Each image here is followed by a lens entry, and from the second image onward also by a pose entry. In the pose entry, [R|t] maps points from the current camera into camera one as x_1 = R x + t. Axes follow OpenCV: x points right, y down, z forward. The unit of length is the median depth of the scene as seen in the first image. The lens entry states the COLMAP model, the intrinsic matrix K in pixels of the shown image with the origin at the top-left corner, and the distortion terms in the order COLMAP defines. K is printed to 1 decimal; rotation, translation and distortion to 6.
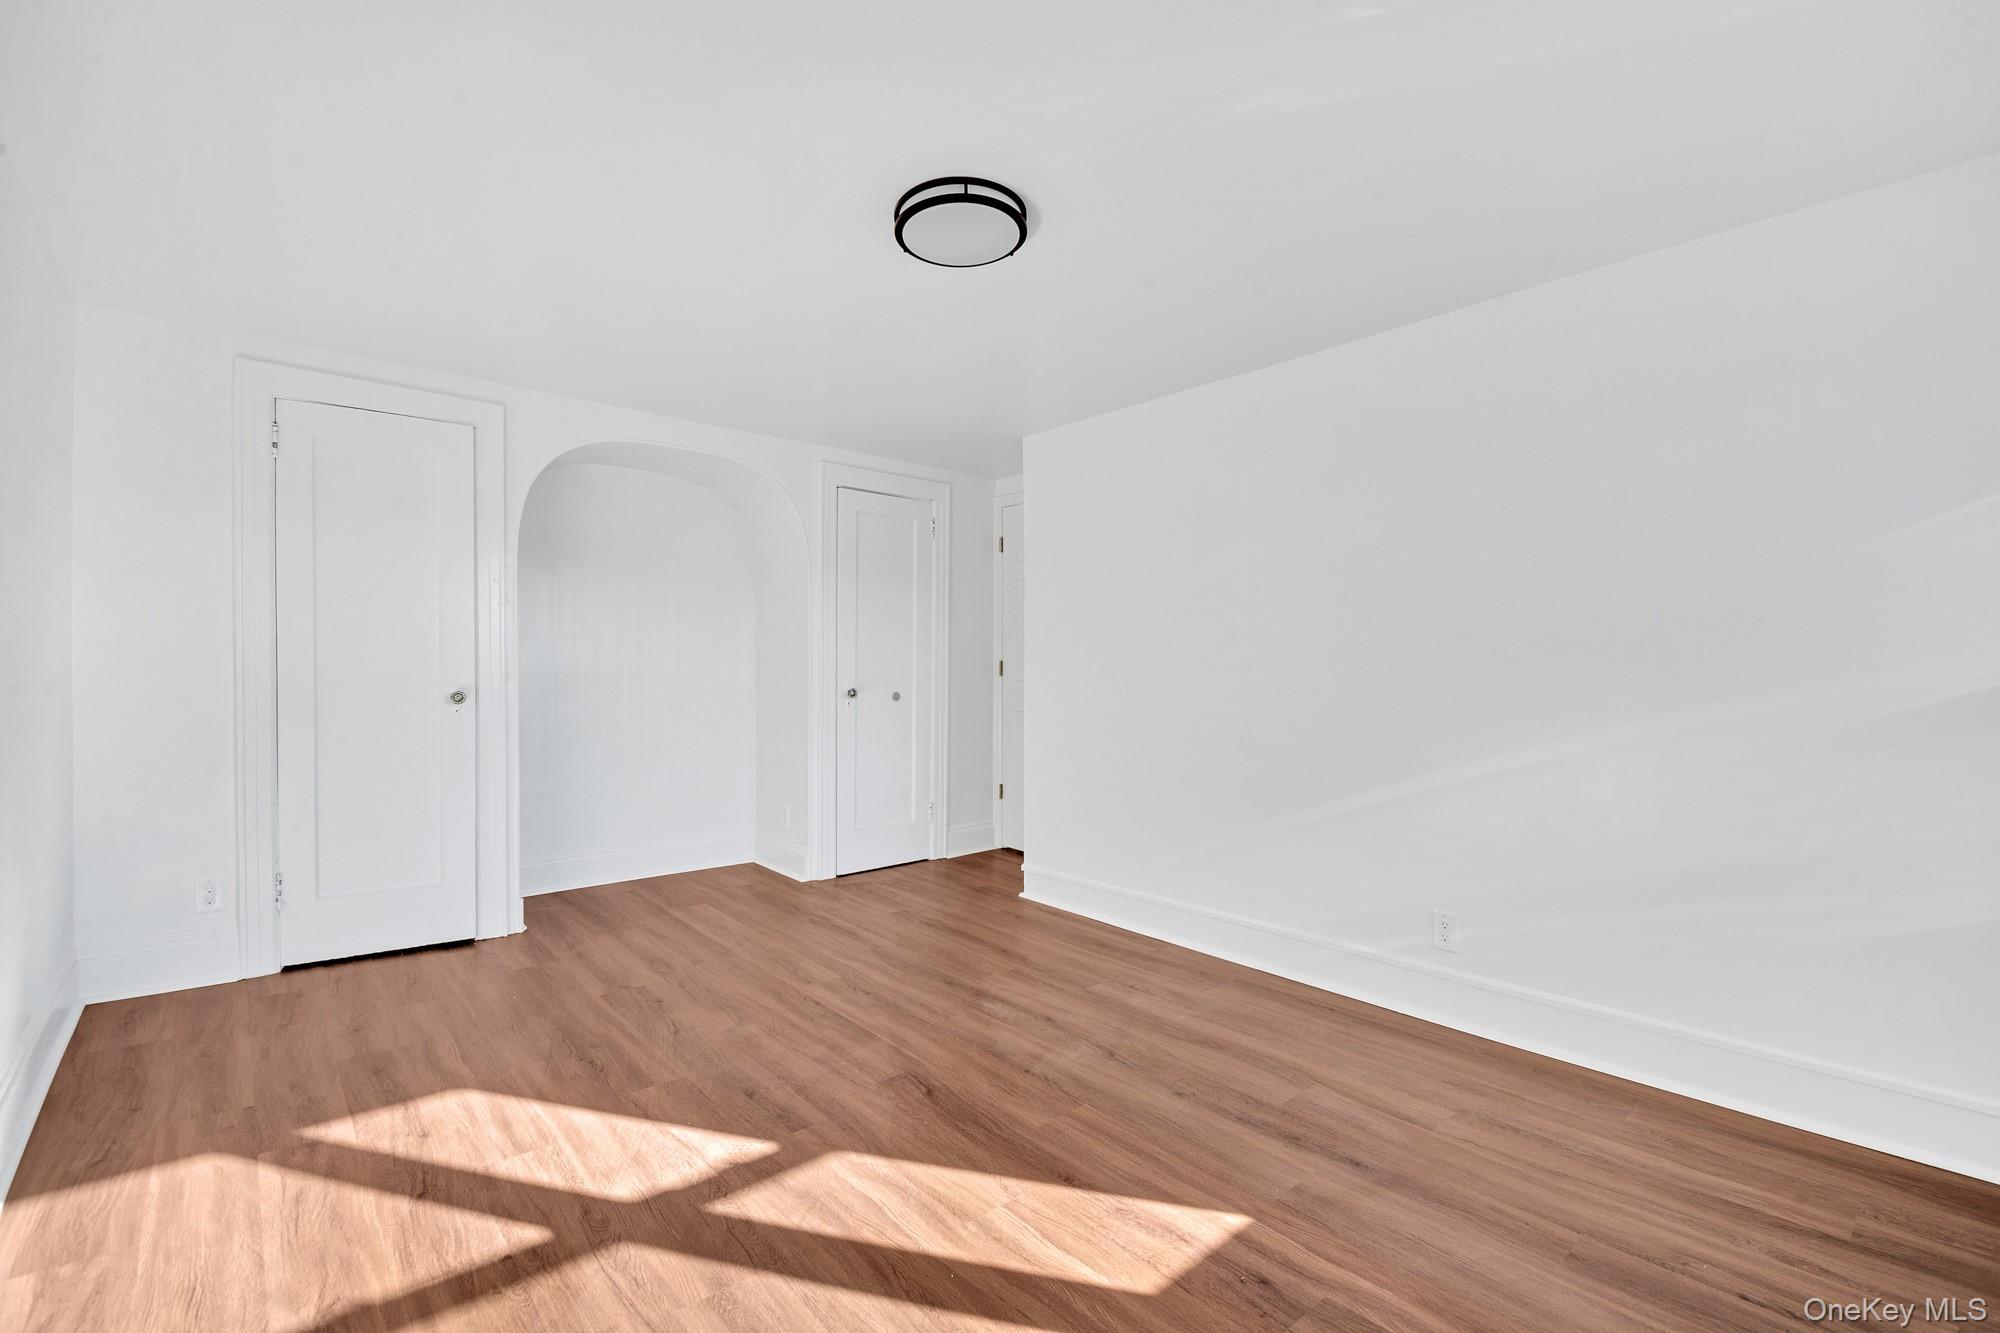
lens RADIAL K [[893.0, 0, 1000.0], [0, 893.0, 669.4], [0, 0, 1]] dist [0.016938, -0.001842]
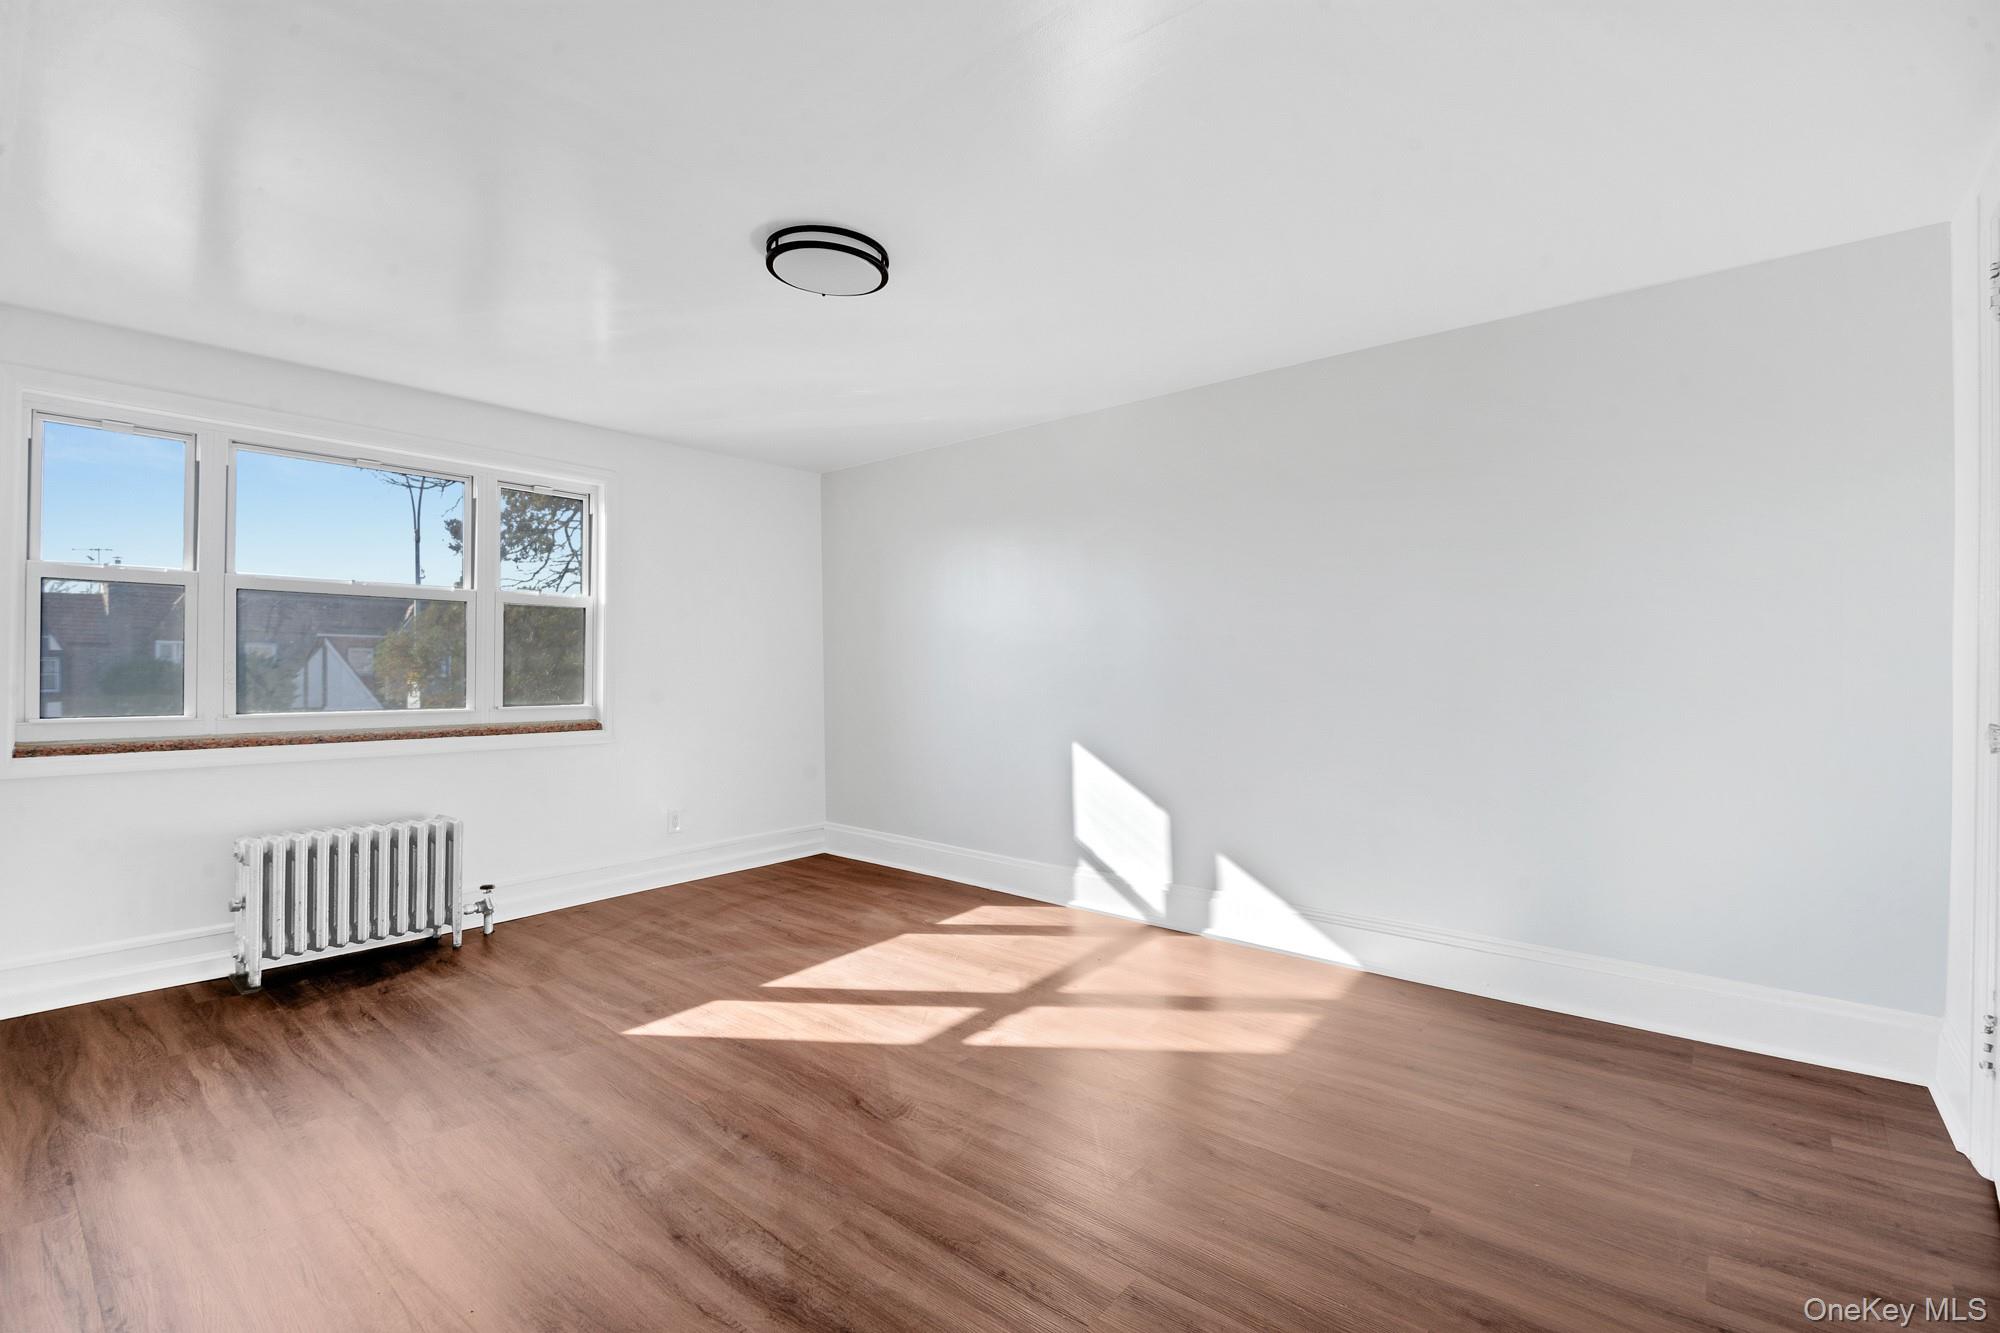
lens RADIAL K [[893.0, 0, 995.2], [0, 893.0, 664.4], [0, 0, 1]] dist [0.016938, -0.001842]
pose [[-0.989102, -0.003157, -0.147195, -0.081265], [-0.002120, 0.999972, -0.007199, 0.004864], [0.147214, -0.006808, -0.989081, 1.960057]]
